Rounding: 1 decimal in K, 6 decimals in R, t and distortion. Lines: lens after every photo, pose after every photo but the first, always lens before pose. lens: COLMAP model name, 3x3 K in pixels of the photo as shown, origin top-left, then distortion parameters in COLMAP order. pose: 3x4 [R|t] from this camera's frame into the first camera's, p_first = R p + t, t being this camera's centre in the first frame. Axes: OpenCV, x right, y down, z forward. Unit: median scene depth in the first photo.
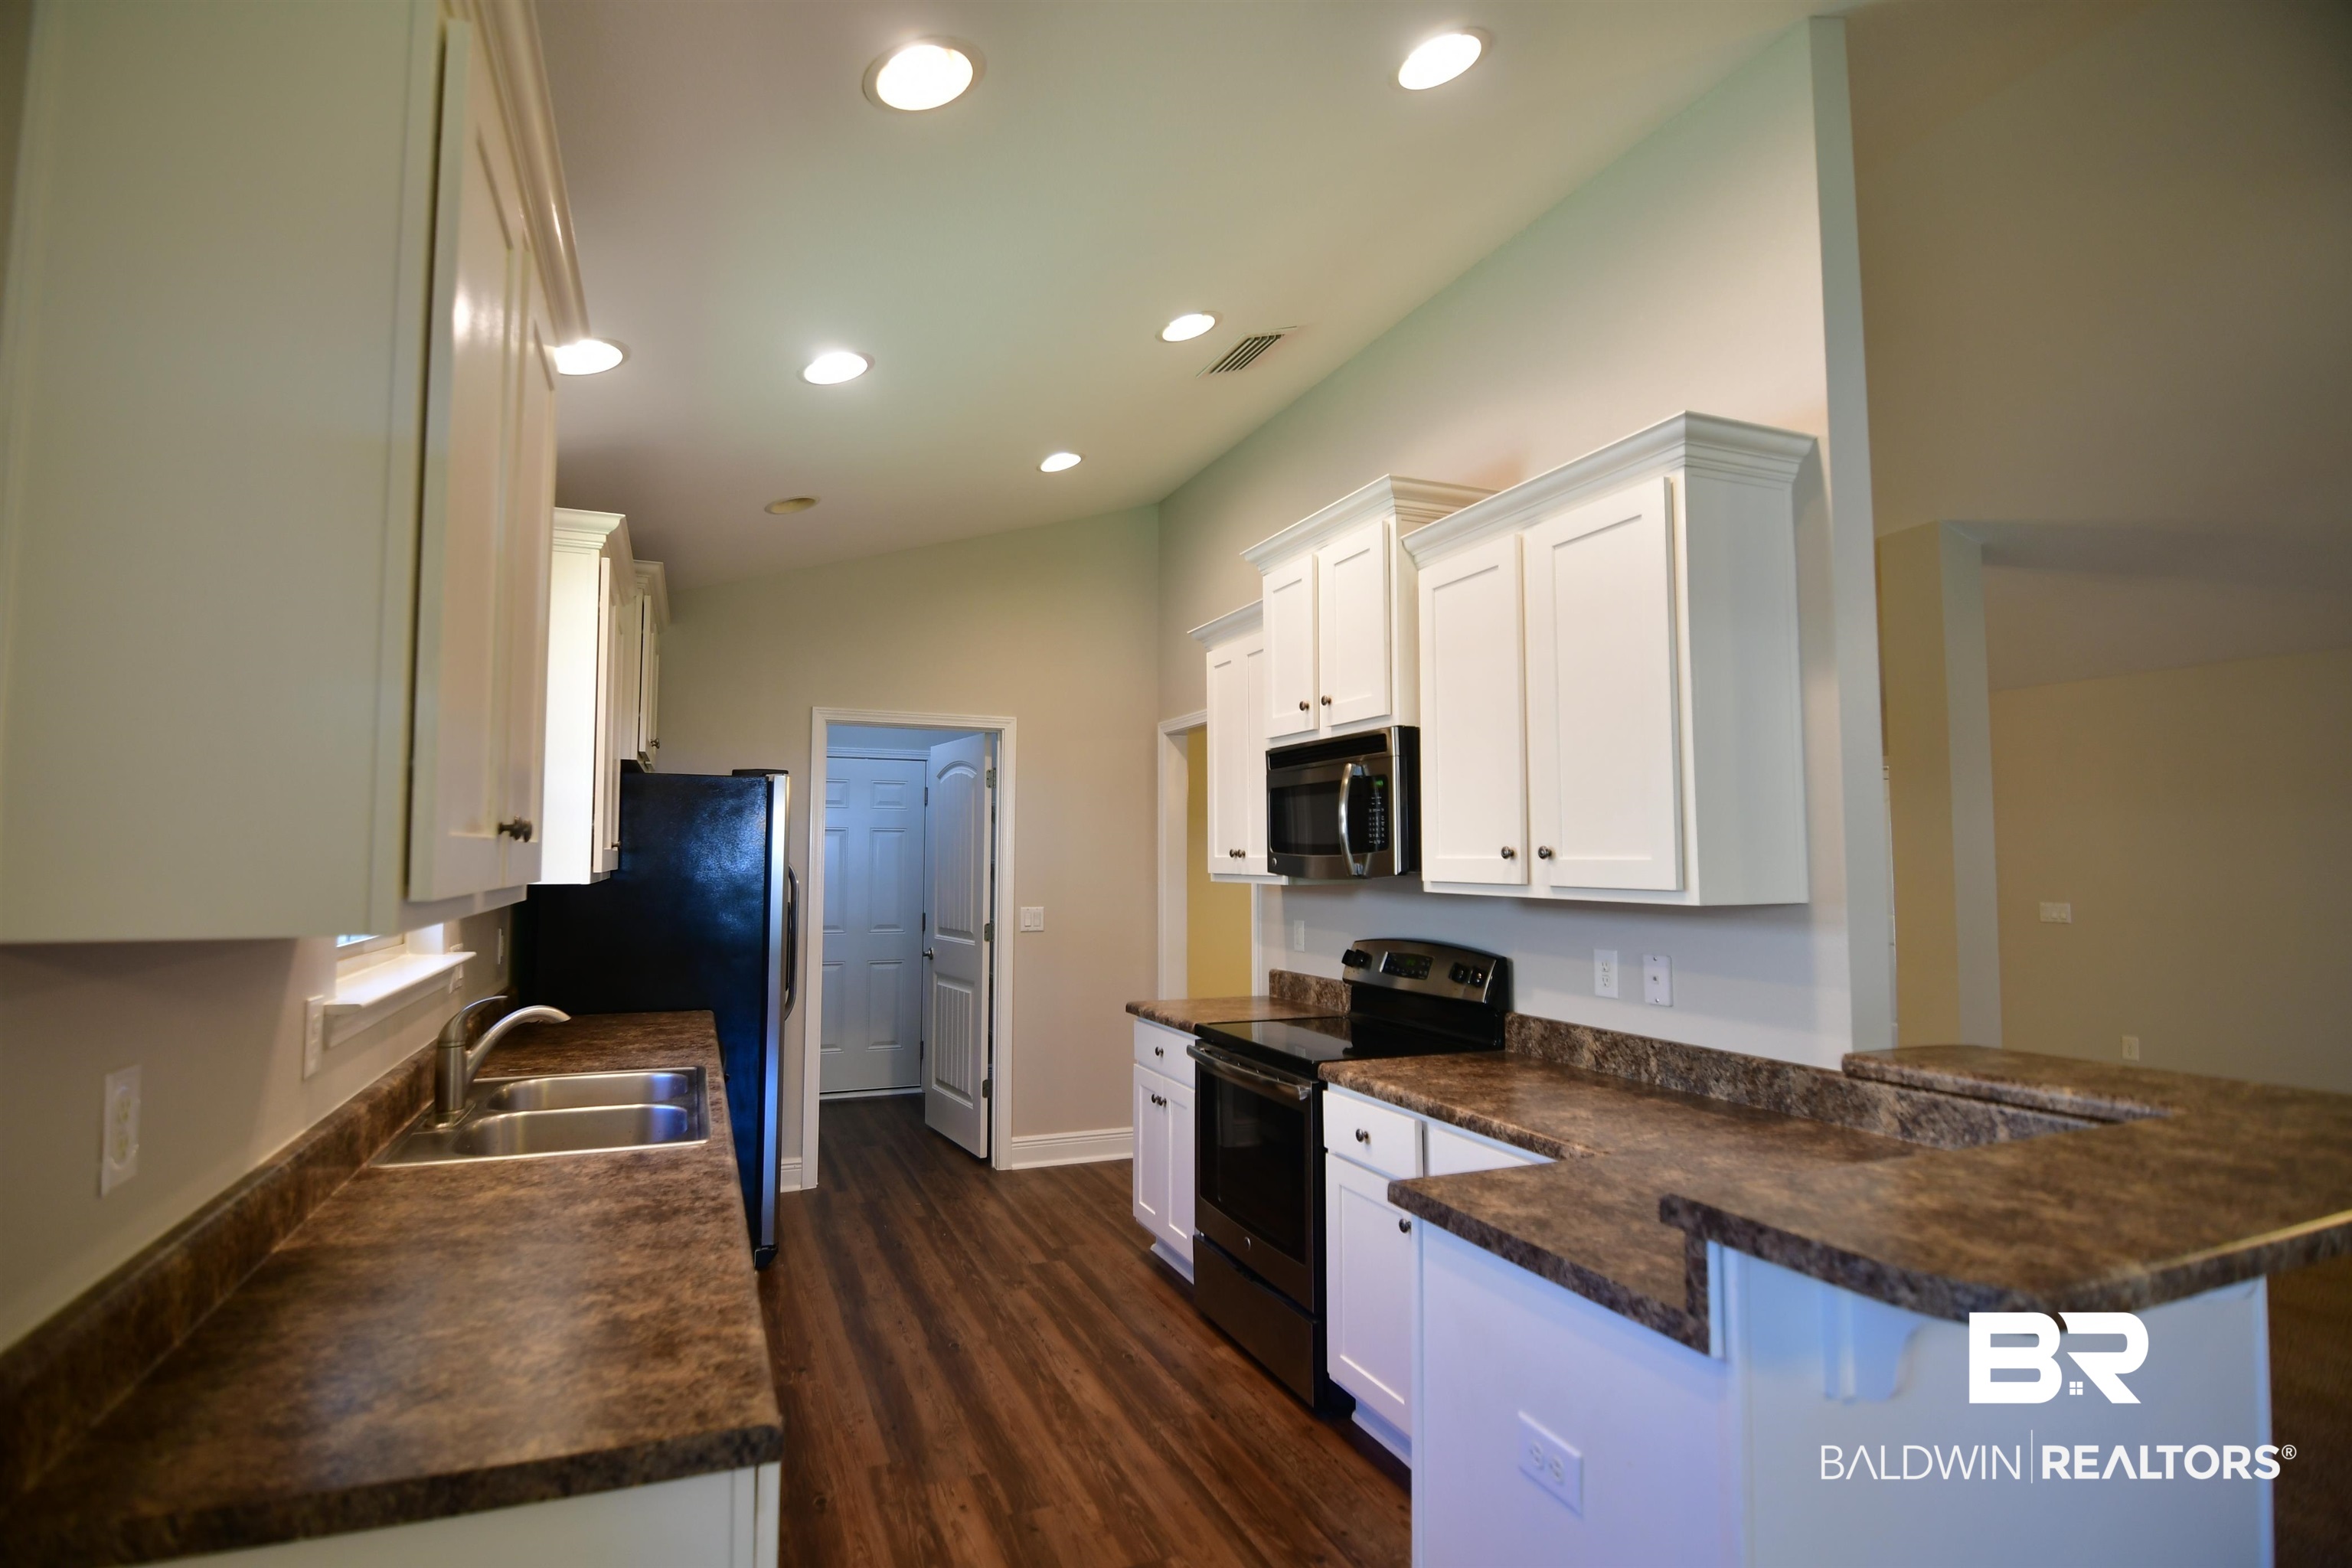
lens RADIAL K [[1137.1, 0, 1142.0], [0, 1137.1, 783.7], [0, 0, 1]] dist [-0.011543, -0.008086]
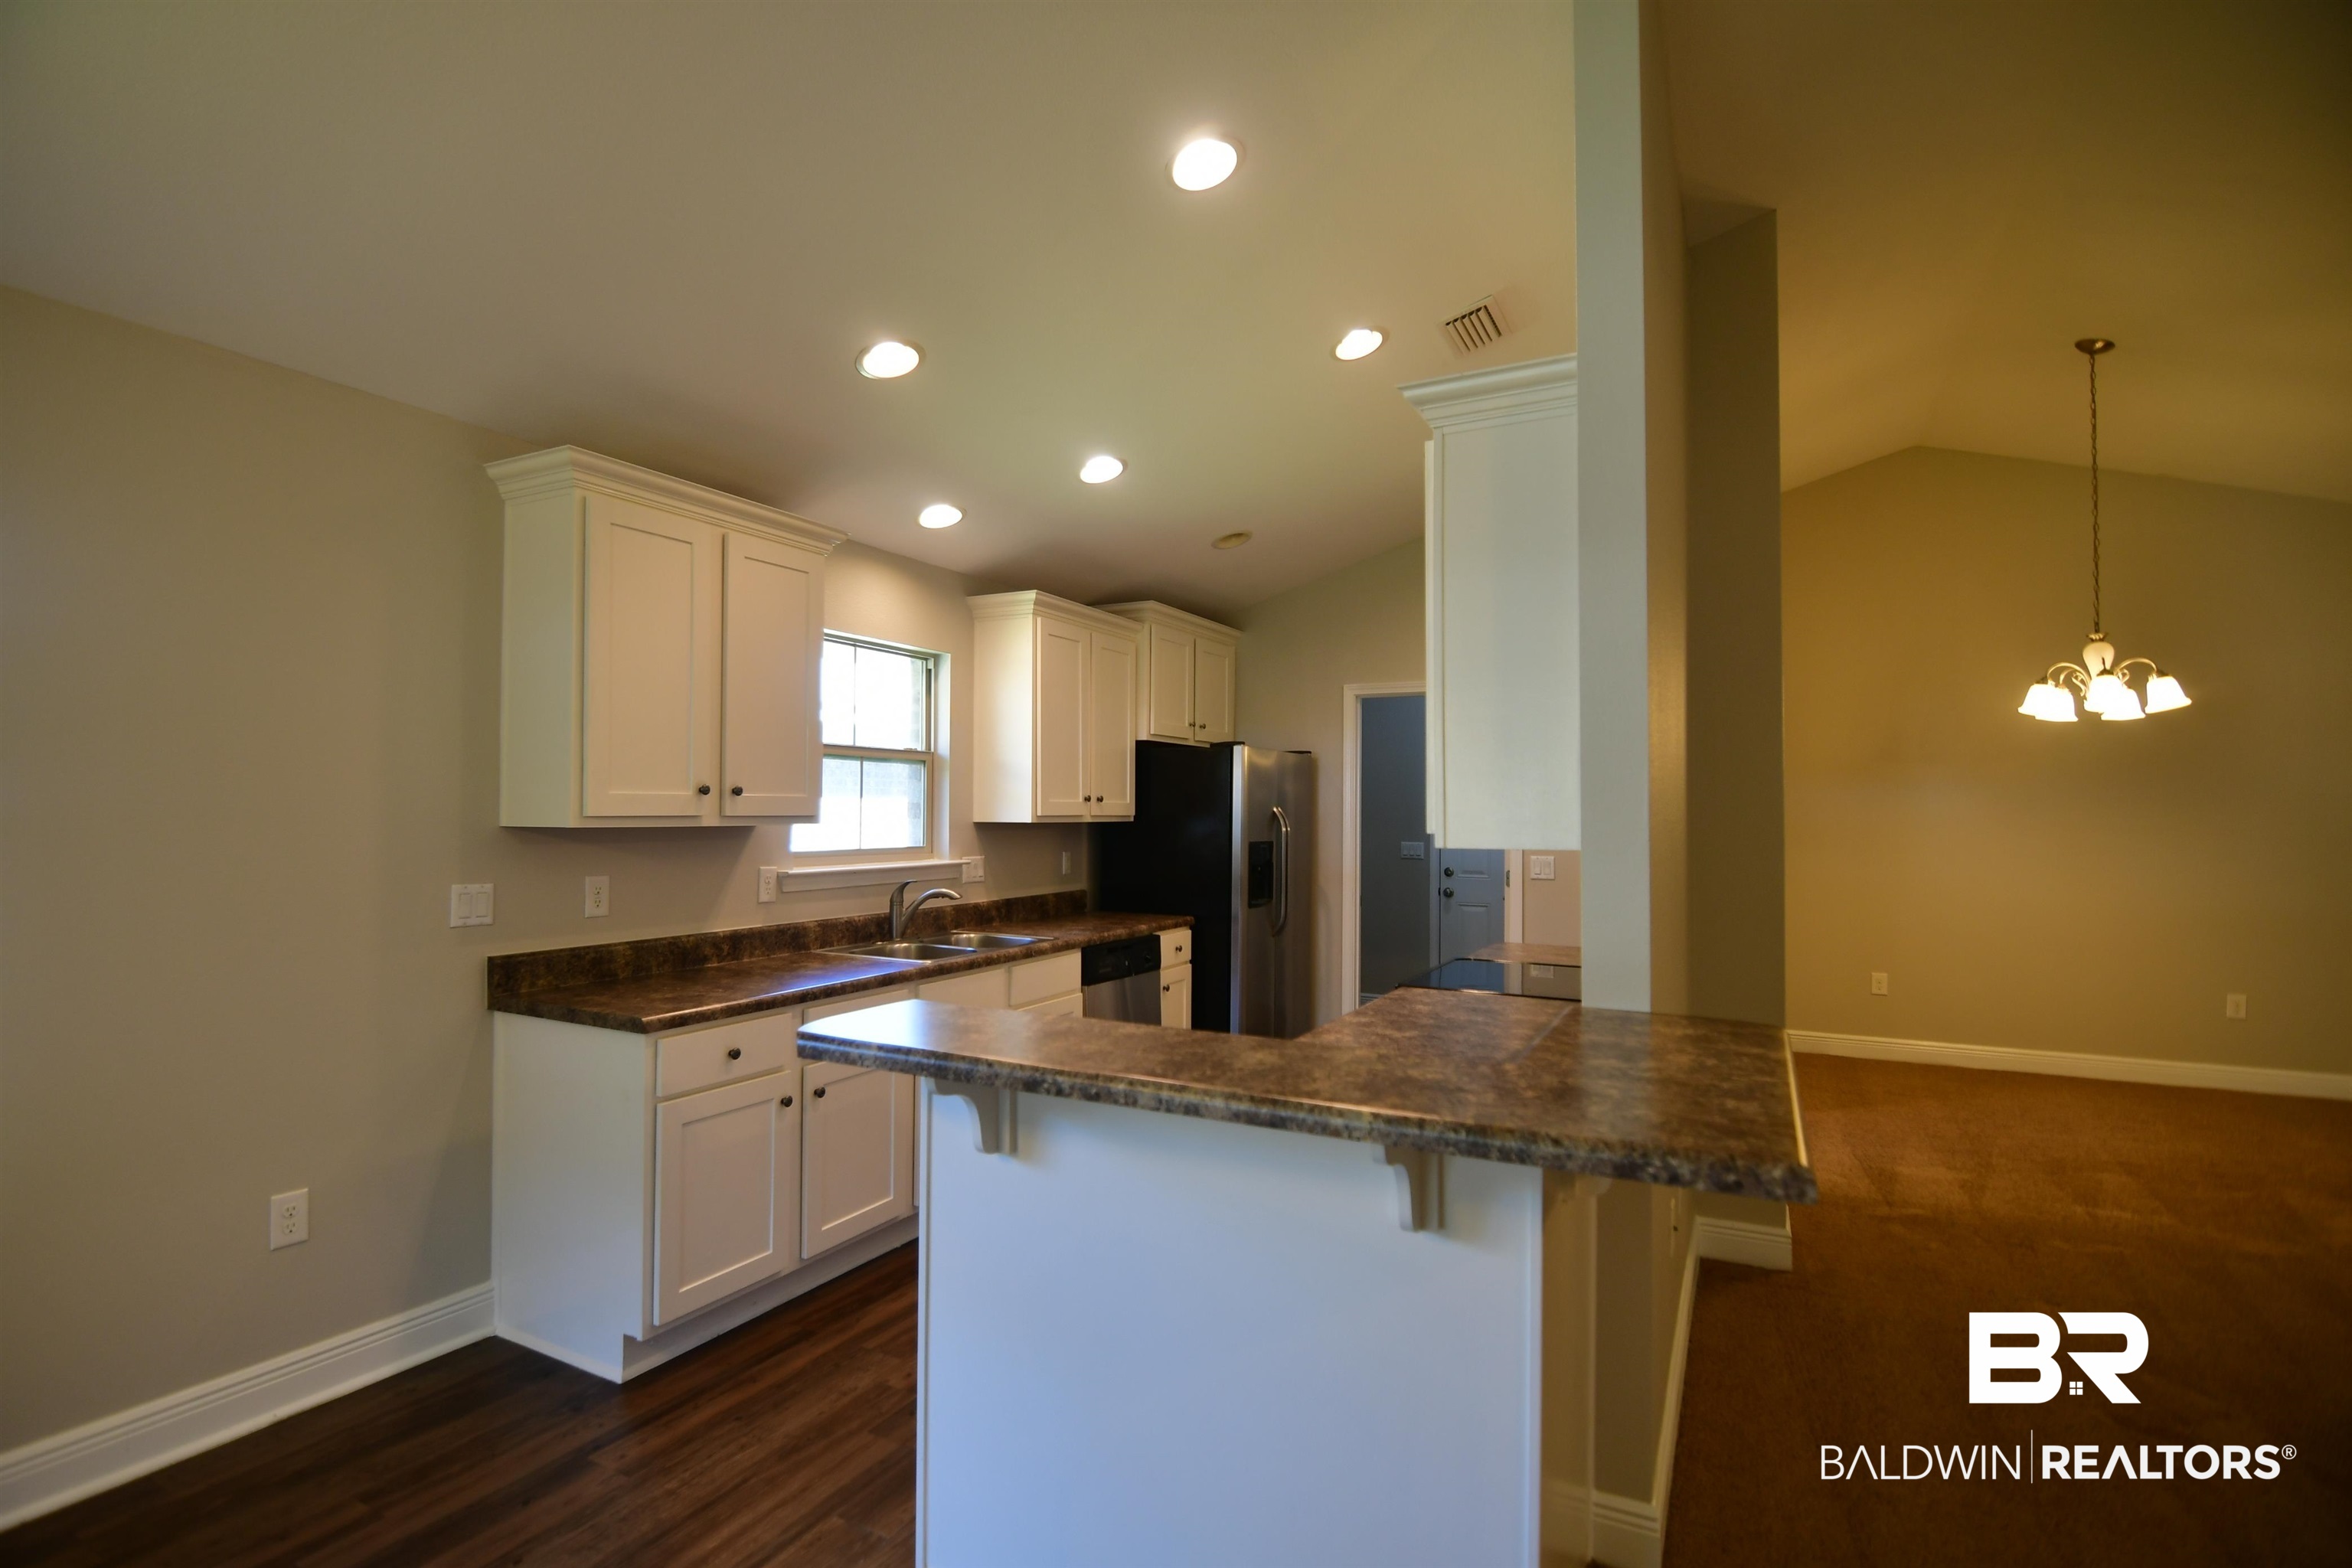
lens RADIAL K [[1137.1, 0, 1136.7], [0, 1137.1, 785.6], [0, 0, 1]] dist [-0.011543, -0.008086]
pose [[0.638106, -0.016007, -0.769782, 0.747592], [0.046685, 0.998749, 0.017931, 0.011977], [0.768532, -0.047379, 0.638055, 0.072306]]
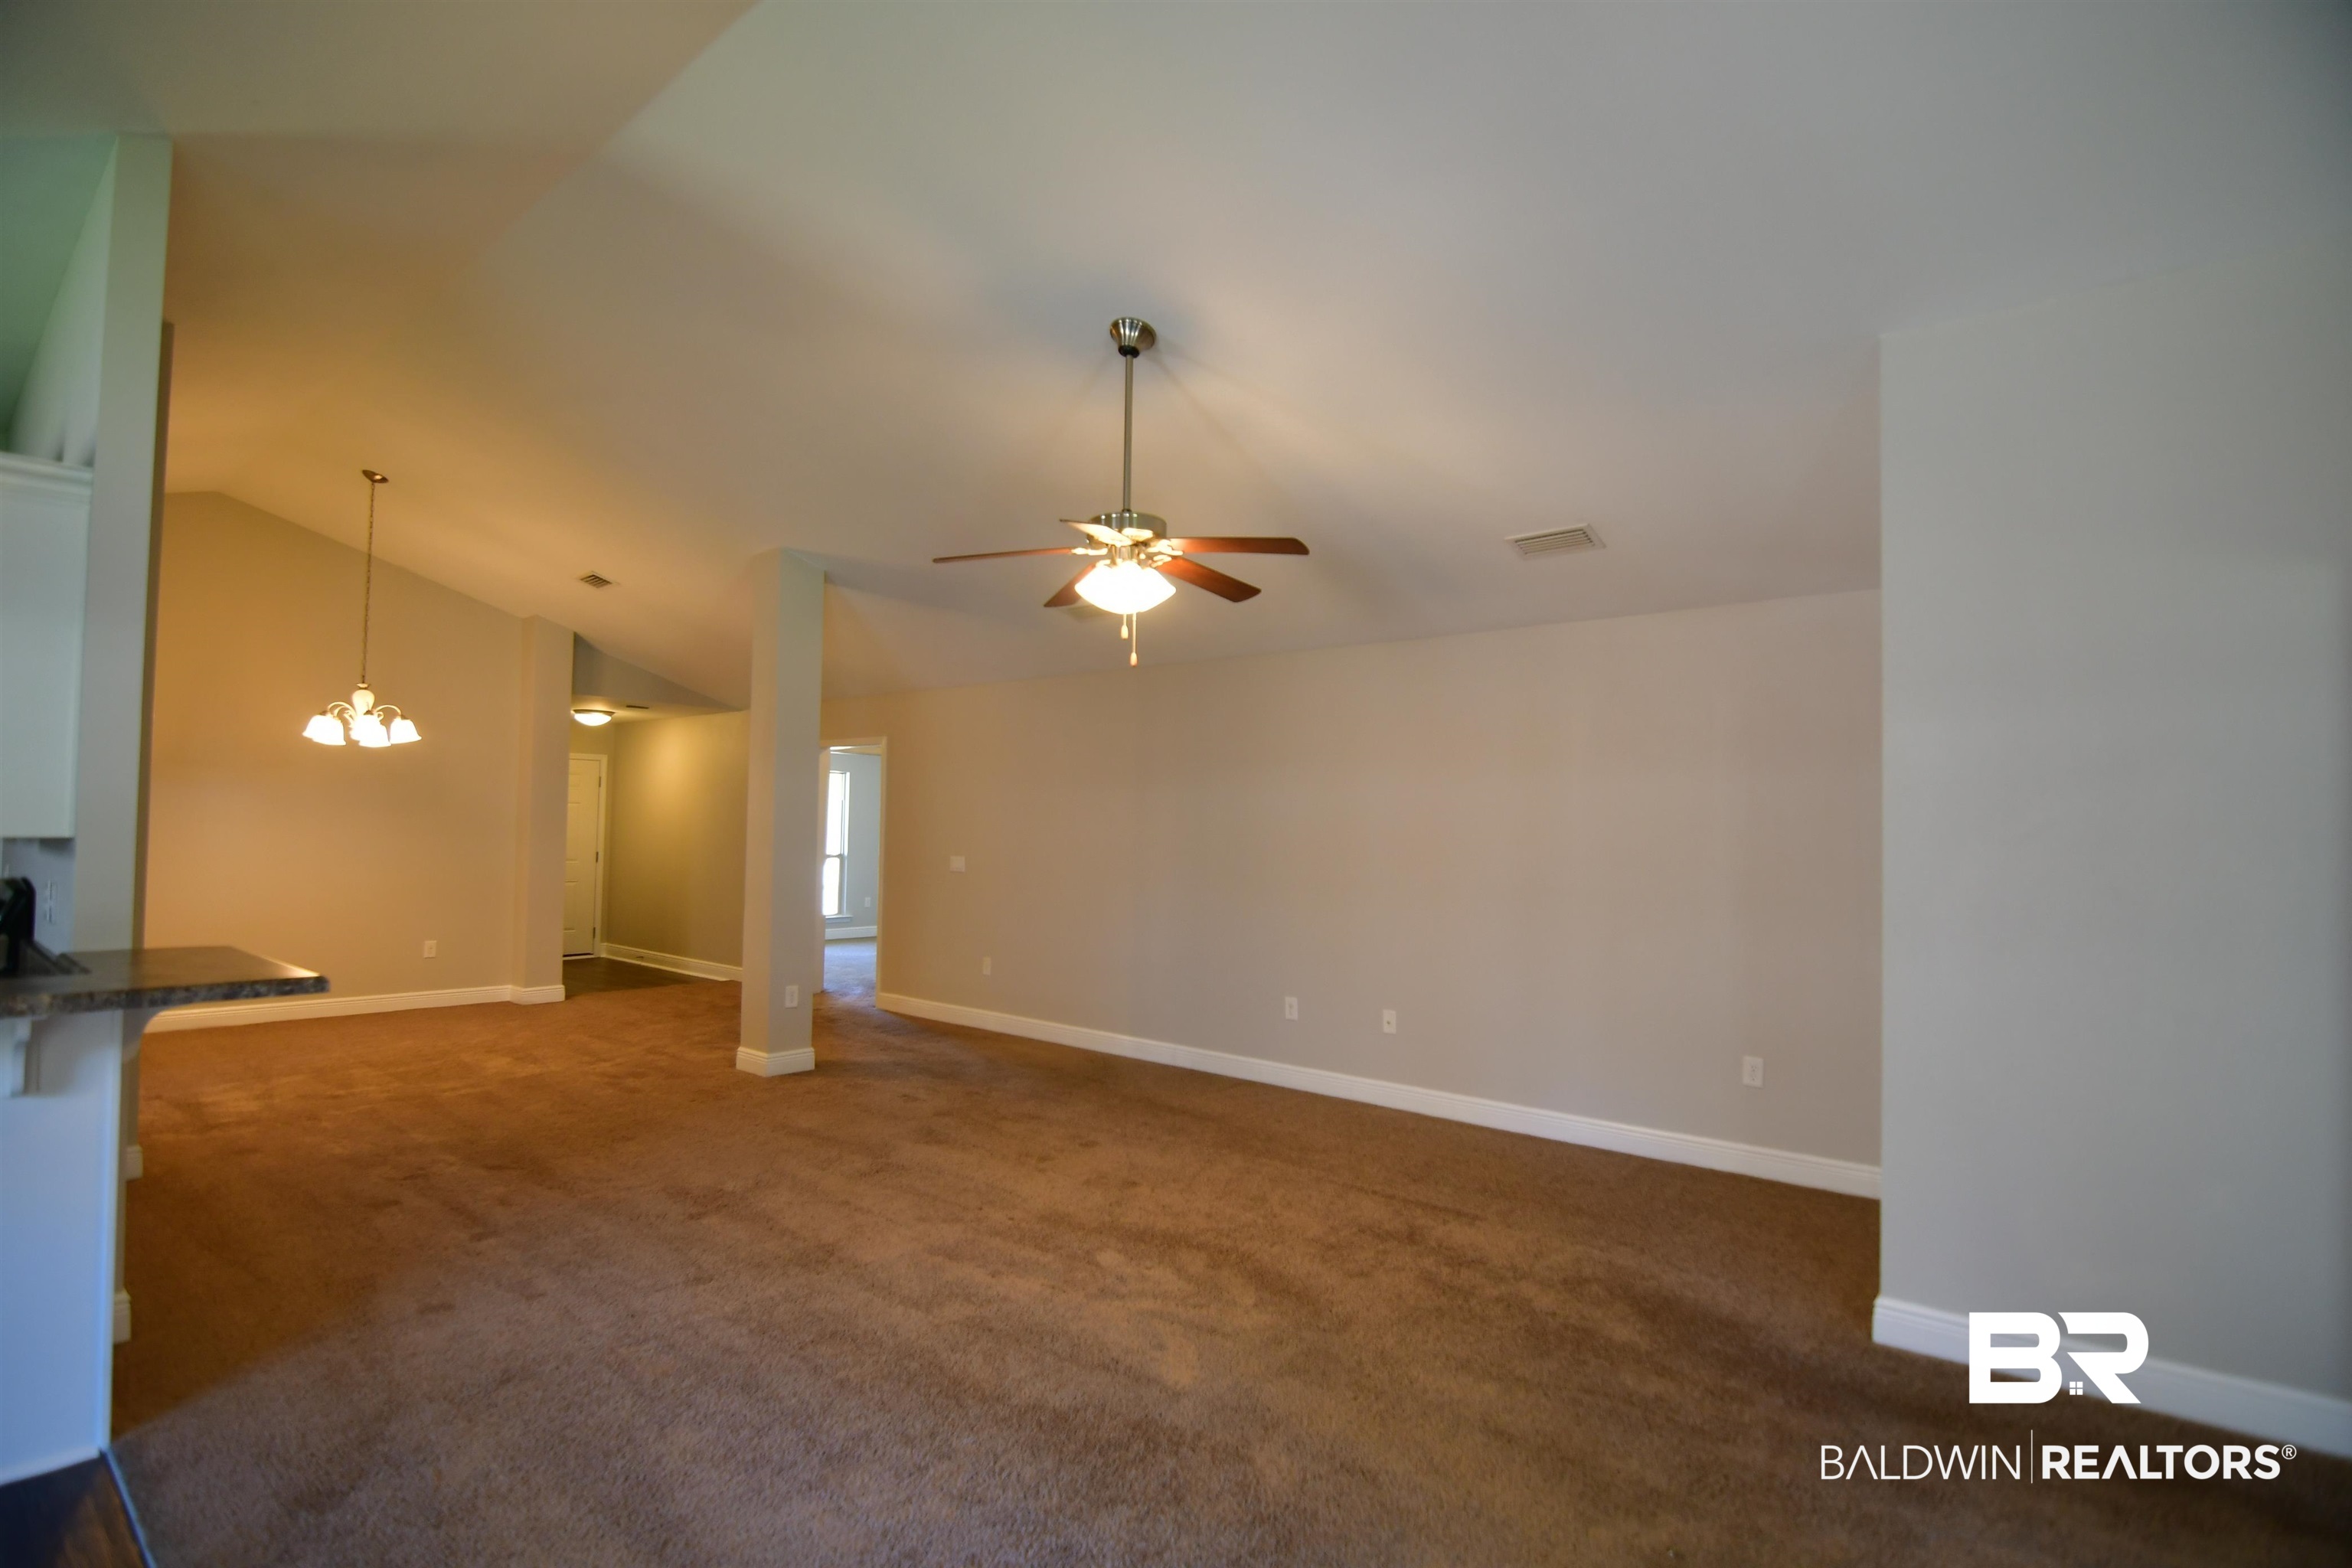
lens RADIAL K [[1137.1, 0, 1144.7], [0, 1137.1, 791.8], [0, 0, 1]] dist [-0.011543, -0.008086]
pose [[0.887357, 0.026588, 0.460316, 0.744230], [-0.044045, 0.998659, 0.027223, -0.021575], [-0.458975, -0.044431, 0.887338, -0.459887]]
